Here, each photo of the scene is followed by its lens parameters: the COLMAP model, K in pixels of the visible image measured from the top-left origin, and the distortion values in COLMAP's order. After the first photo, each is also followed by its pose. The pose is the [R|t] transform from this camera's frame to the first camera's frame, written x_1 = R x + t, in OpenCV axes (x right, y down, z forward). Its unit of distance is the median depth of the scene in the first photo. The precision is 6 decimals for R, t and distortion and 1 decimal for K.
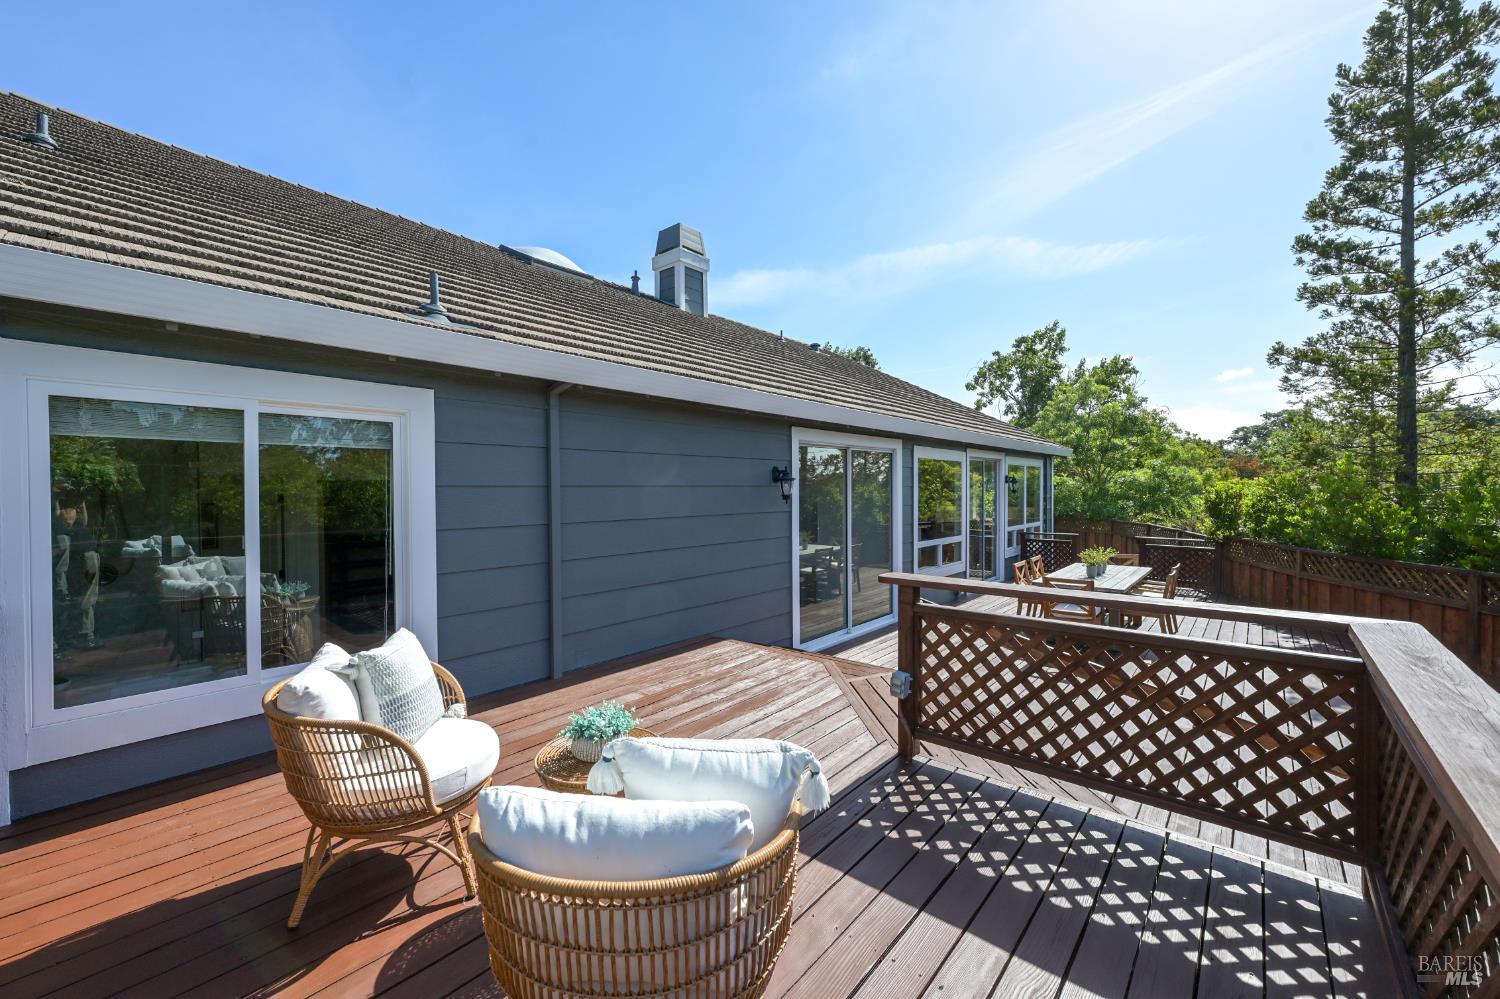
lens RADIAL K [[596.0, 0, 752.2], [0, 596.0, 498.3], [0, 0, 1]] dist [-0.000261, -0.000162]
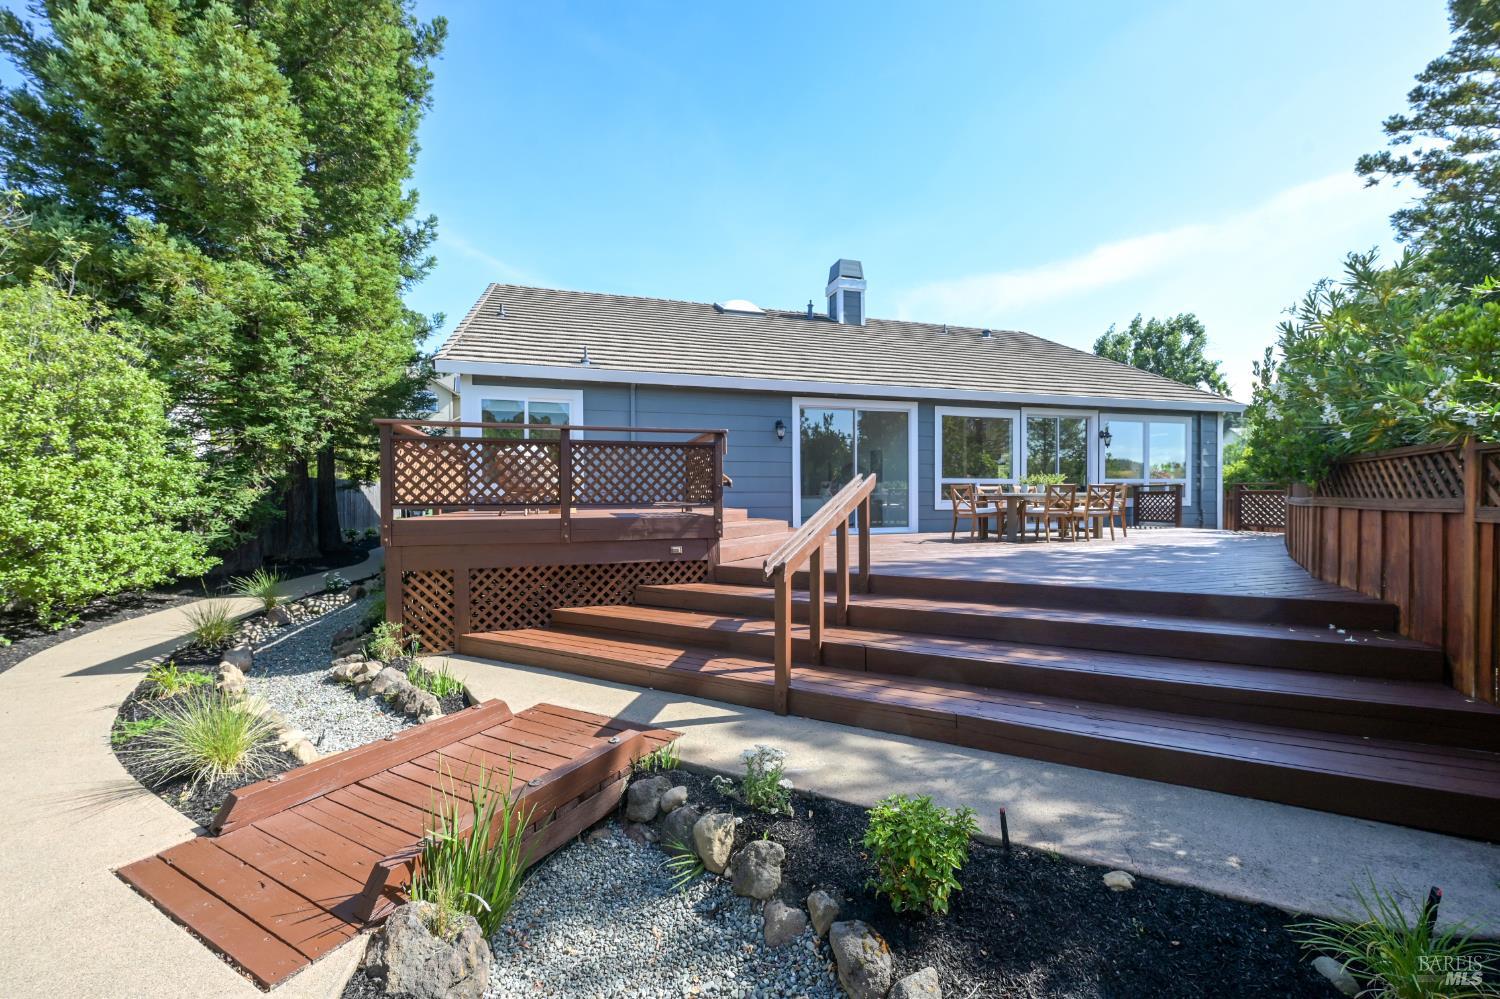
lens RADIAL K [[595.3, 0, 753.8], [0, 595.3, 501.5], [0, 0, 1]] dist [0.002165, -0.000144]
pose [[0.843912, 0.008110, -0.536420, 1.372755], [-0.009295, 0.999957, 0.000494, 0.273060], [0.536401, 0.004569, 0.843951, -0.745779]]
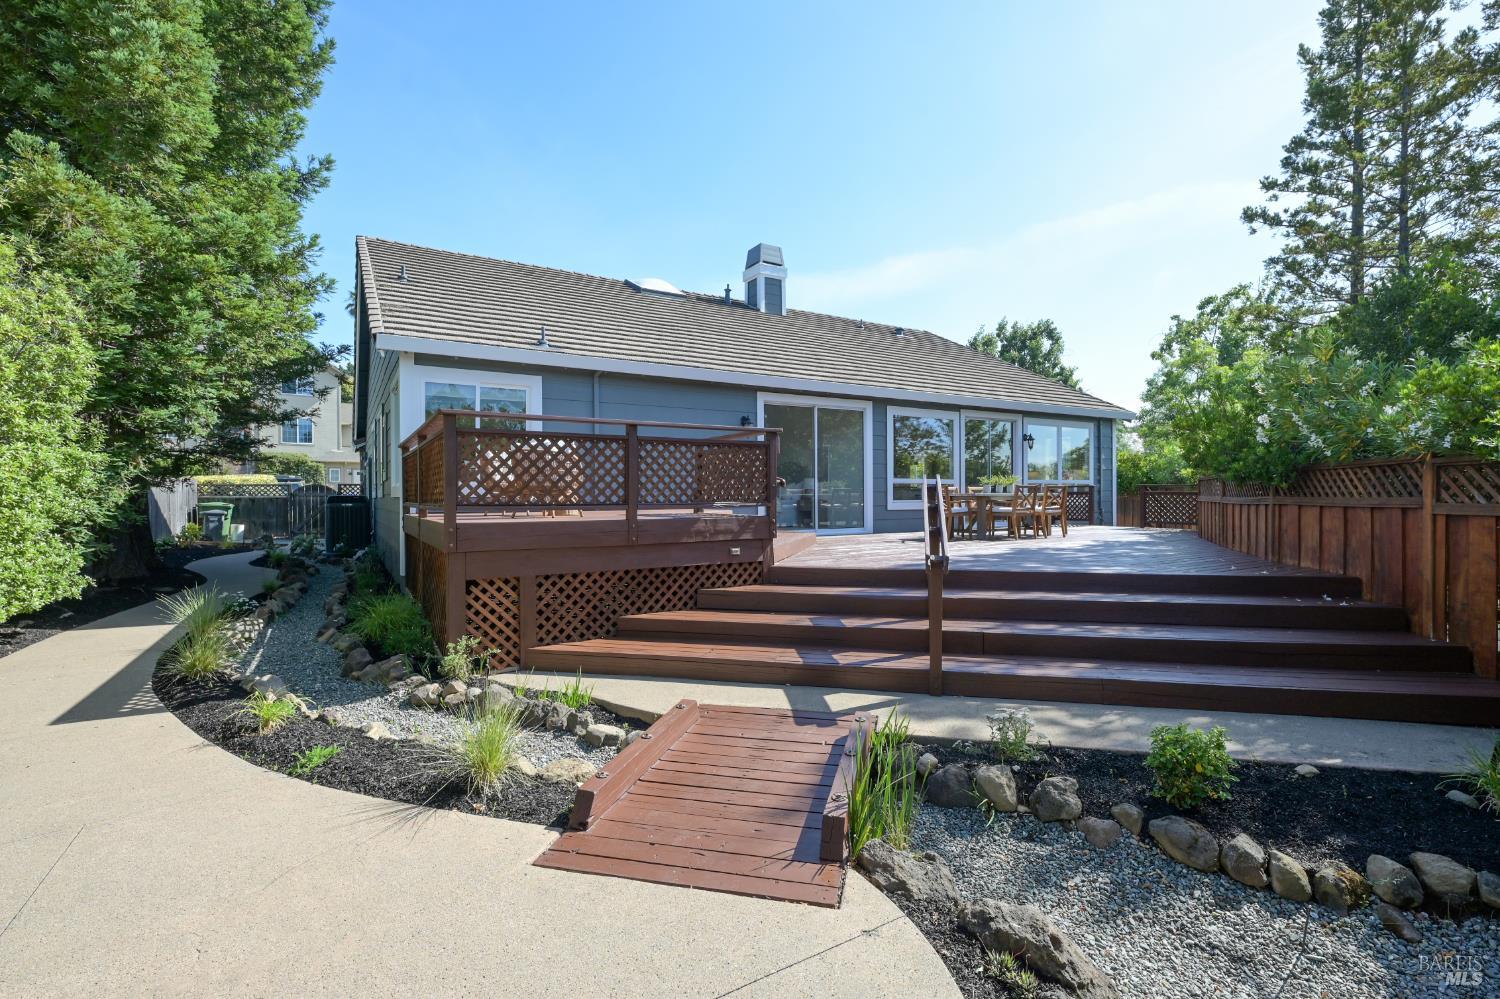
lens RADIAL K [[678.5, 0, 753.0], [0, 678.5, 500.6], [0, 0, 1]] dist [-0.000483, -0.000013]
pose [[0.950346, 0.004480, -0.311163, 0.971731], [-0.006337, 0.999968, -0.004957, 0.281038], [0.311131, 0.006683, 0.950344, -1.139383]]
